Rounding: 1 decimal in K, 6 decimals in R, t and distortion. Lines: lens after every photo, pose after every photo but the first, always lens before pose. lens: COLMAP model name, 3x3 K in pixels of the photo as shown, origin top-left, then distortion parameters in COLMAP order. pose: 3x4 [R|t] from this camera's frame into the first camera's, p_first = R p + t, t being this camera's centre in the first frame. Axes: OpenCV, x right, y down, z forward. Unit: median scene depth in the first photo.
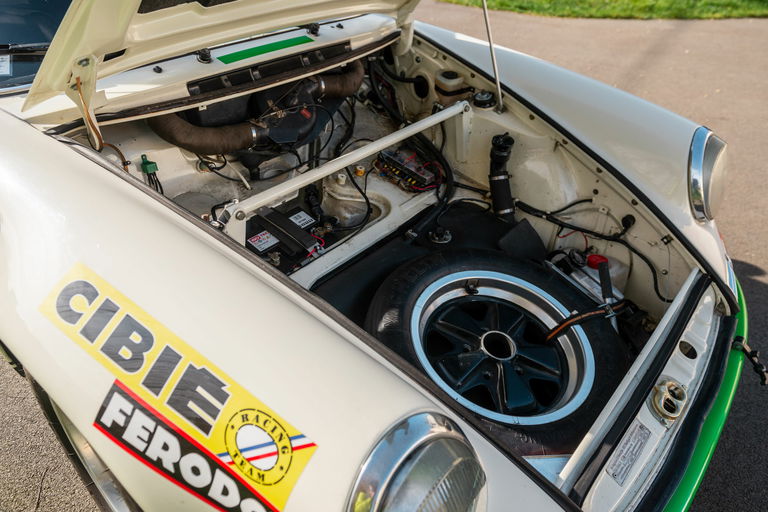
lens RADIAL K [[531.5, 0, 401.4], [0, 531.5, 259.1], [0, 0, 1]] dist [0.002521, 0.002167]
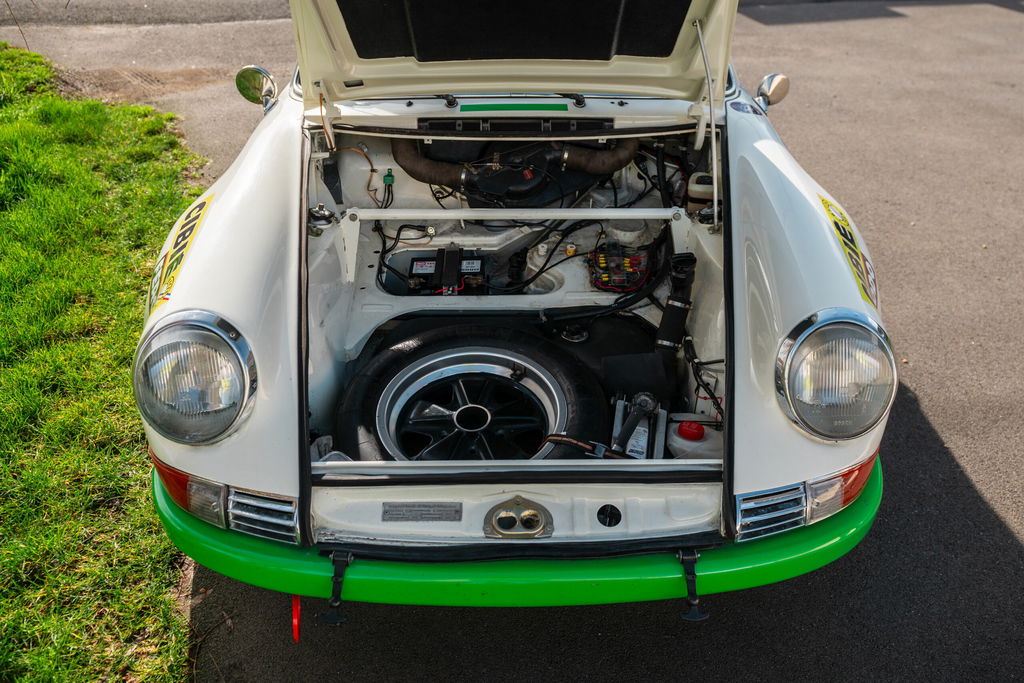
lens RADIAL K [[907.1, 0, 548.1], [0, 907.1, 315.6], [0, 0, 1]] dist [0.006075, 0.002826]
pose [[0.671792, 0.333528, -0.661404, 1.110914], [-0.435435, 0.900145, 0.011643, -0.074728], [0.599242, 0.280177, 0.749940, -0.189343]]
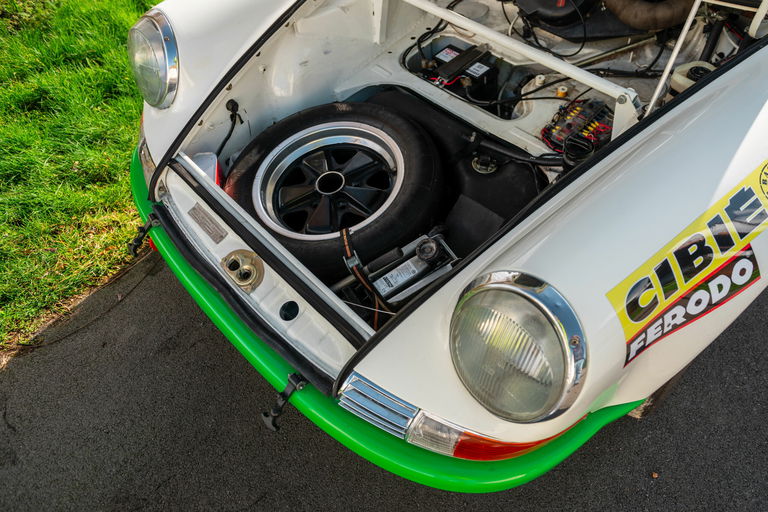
lens RADIAL K [[531.5, 0, 401.4], [0, 531.5, 259.1], [0, 0, 1]] dist [0.002521, 0.002167]
pose [[-0.115689, 0.740165, -0.662399, 0.923903], [-0.587000, 0.487020, 0.646717, -0.535005], [0.801279, 0.463646, 0.378134, 0.631469]]
